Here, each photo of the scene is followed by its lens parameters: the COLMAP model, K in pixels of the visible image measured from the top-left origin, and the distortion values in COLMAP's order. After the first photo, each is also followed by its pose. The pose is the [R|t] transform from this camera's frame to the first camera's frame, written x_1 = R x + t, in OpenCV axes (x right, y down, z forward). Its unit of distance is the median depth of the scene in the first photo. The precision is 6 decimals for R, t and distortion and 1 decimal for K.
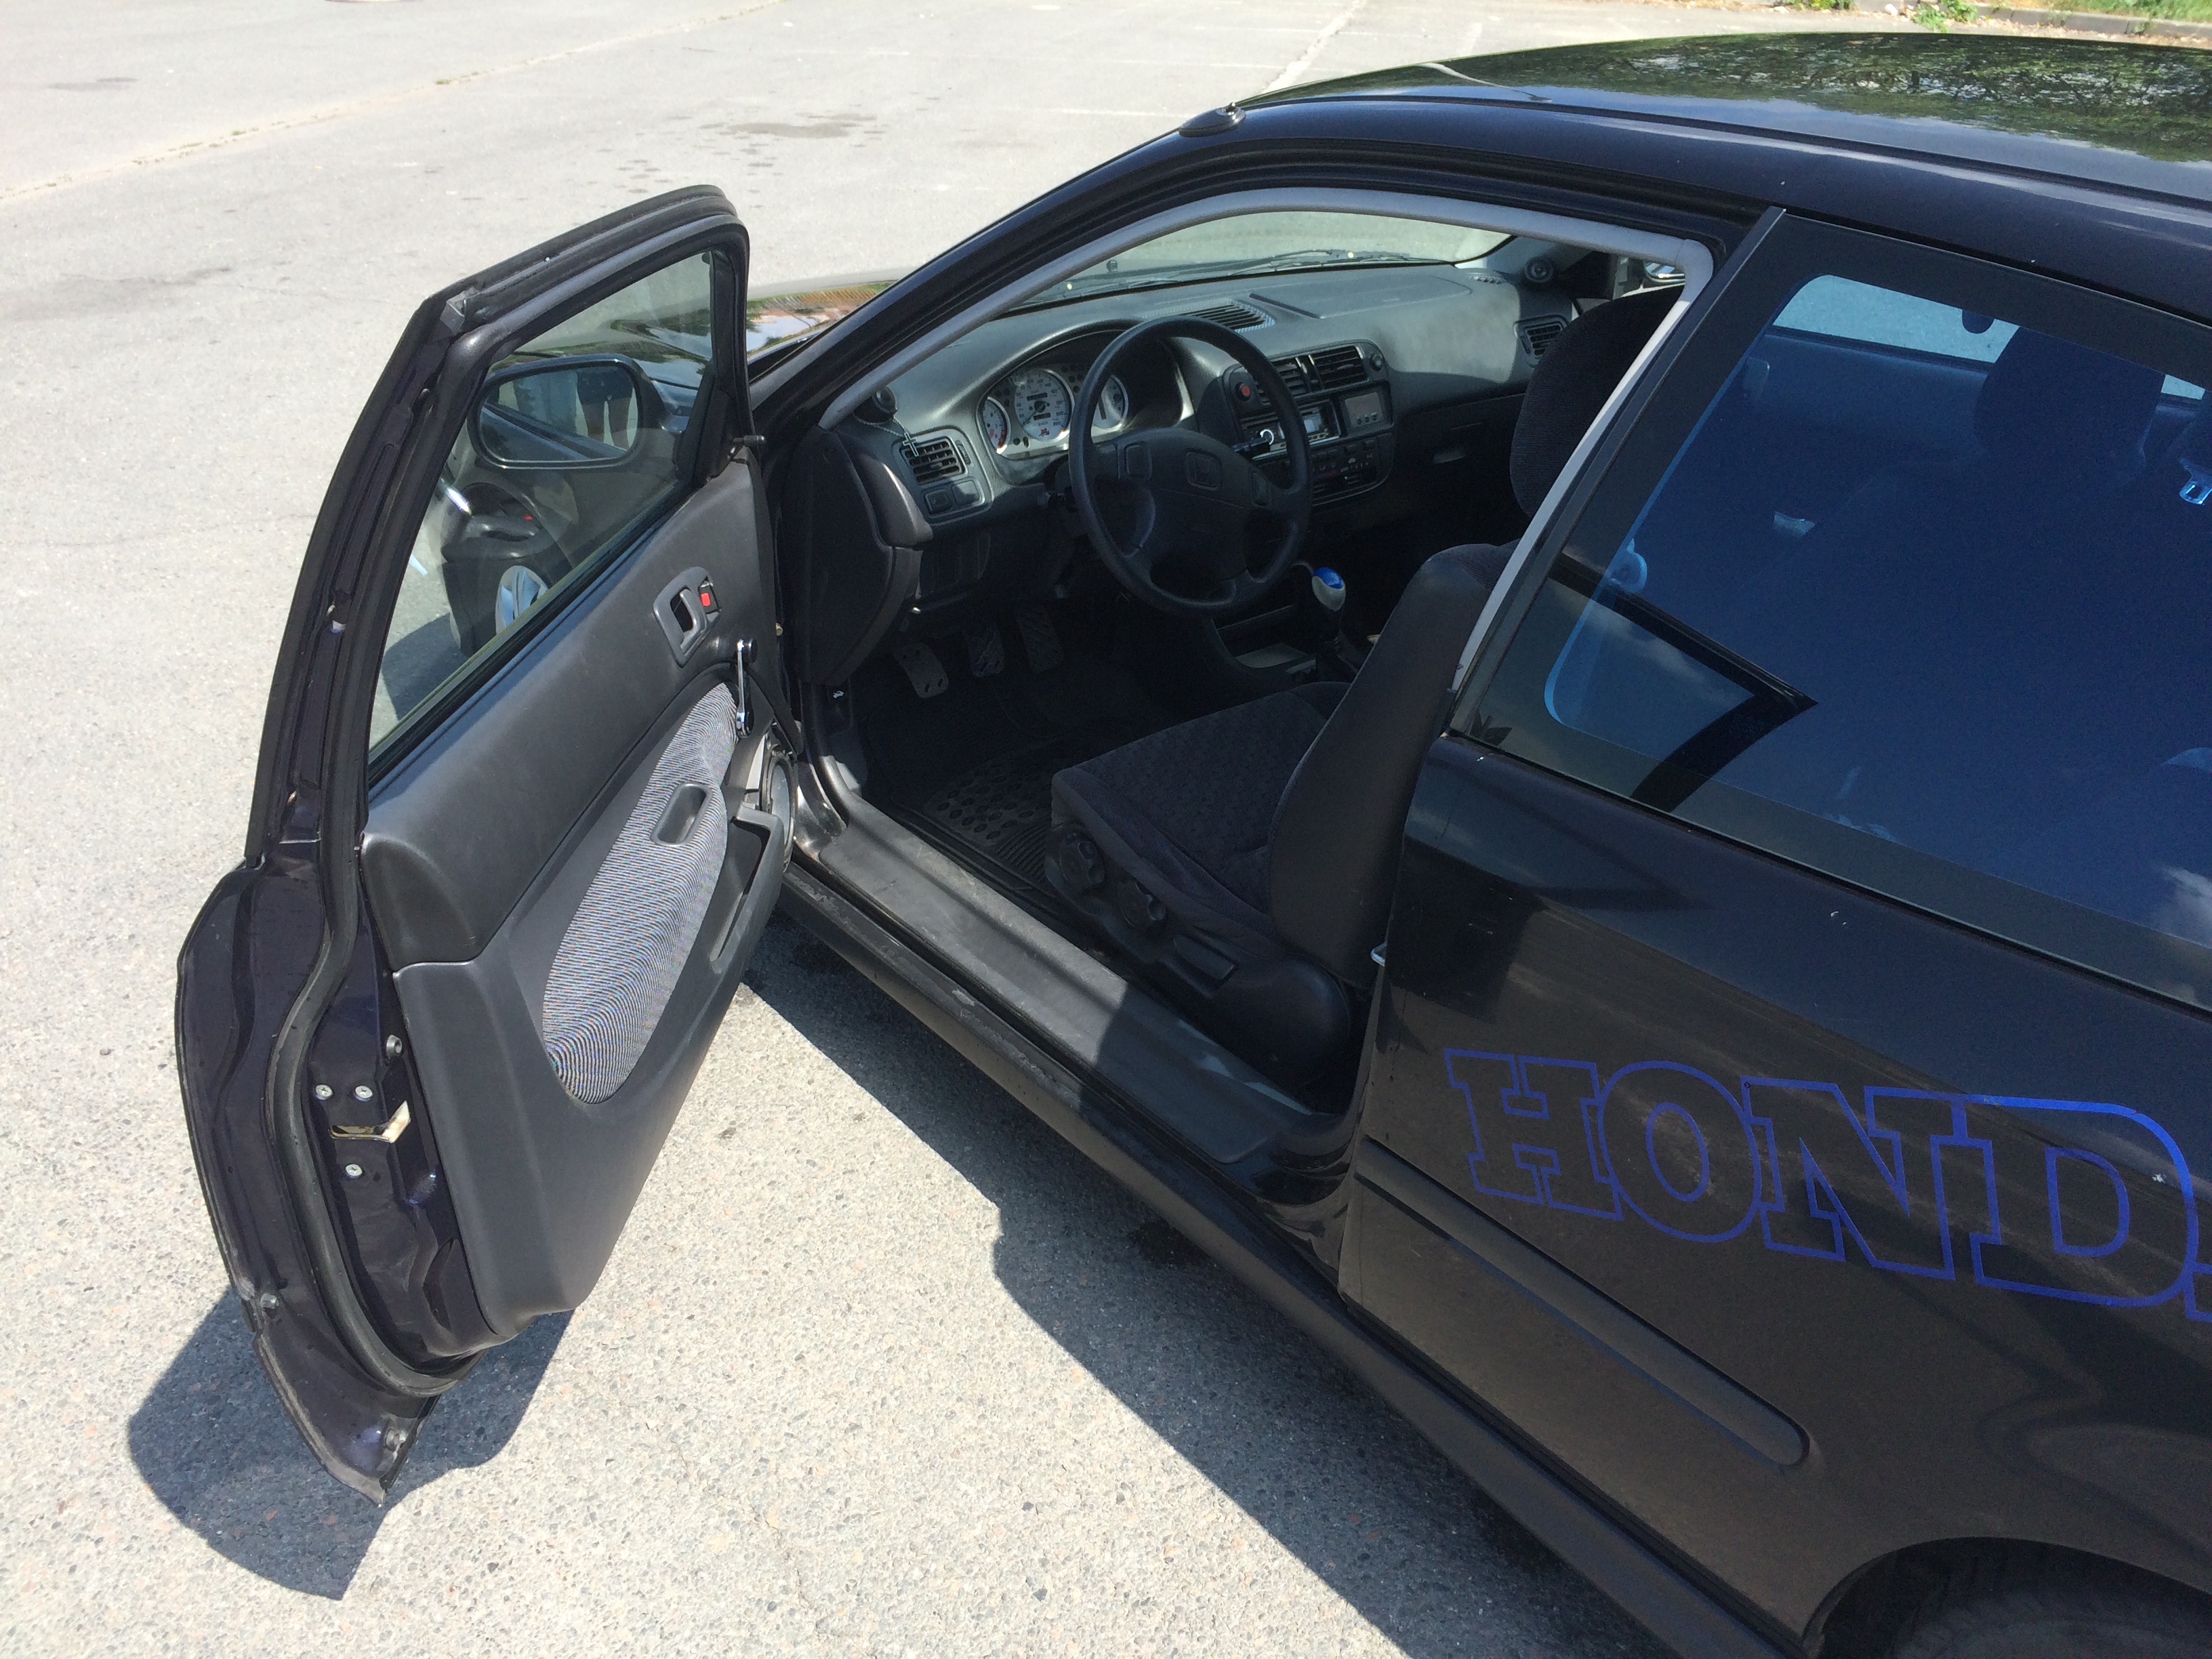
lens RADIAL K [[1880.6, 0, 1104.9], [0, 1880.6, 812.2], [0, 0, 1]] dist [0.052867, -0.029151]
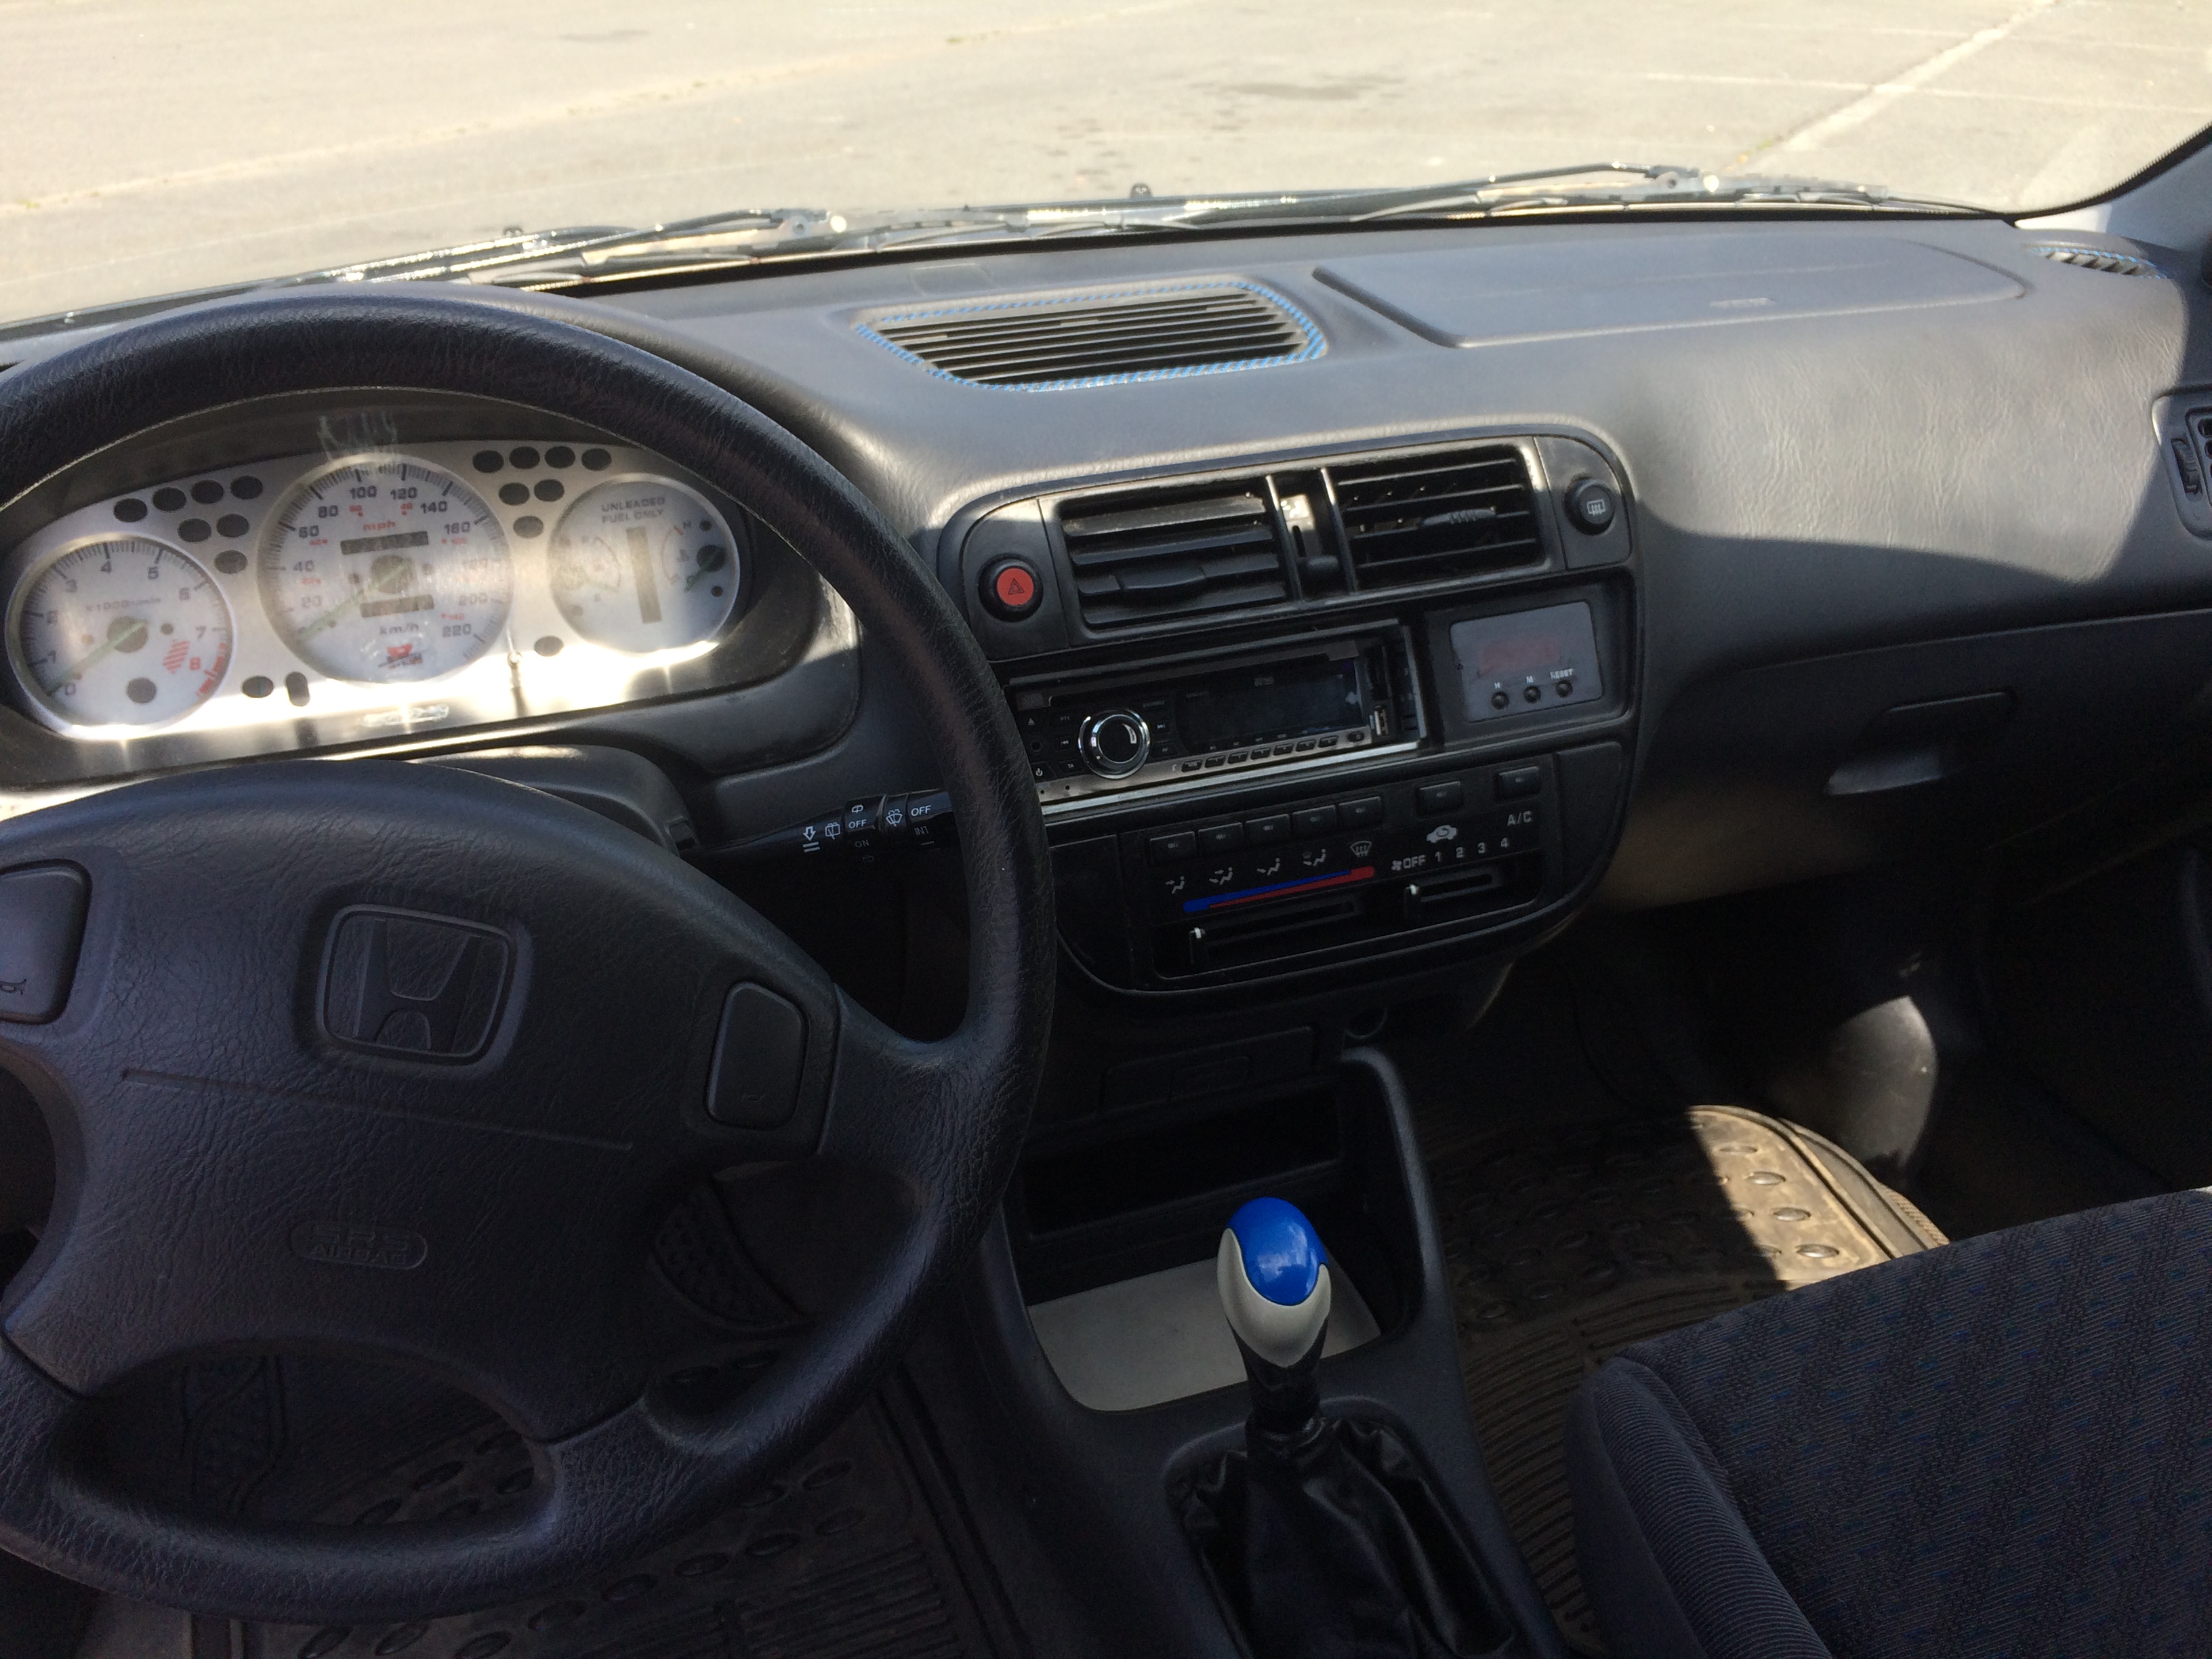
lens RADIAL K [[1880.6, 0, 1118.0], [0, 1880.6, 850.8], [0, 0, 1]] dist [0.052867, -0.029151]
pose [[0.948920, 0.133614, -0.285828, 0.160460], [-0.129081, 0.991026, 0.034730, -0.180061], [0.287904, 0.003939, 0.957651, 0.675219]]
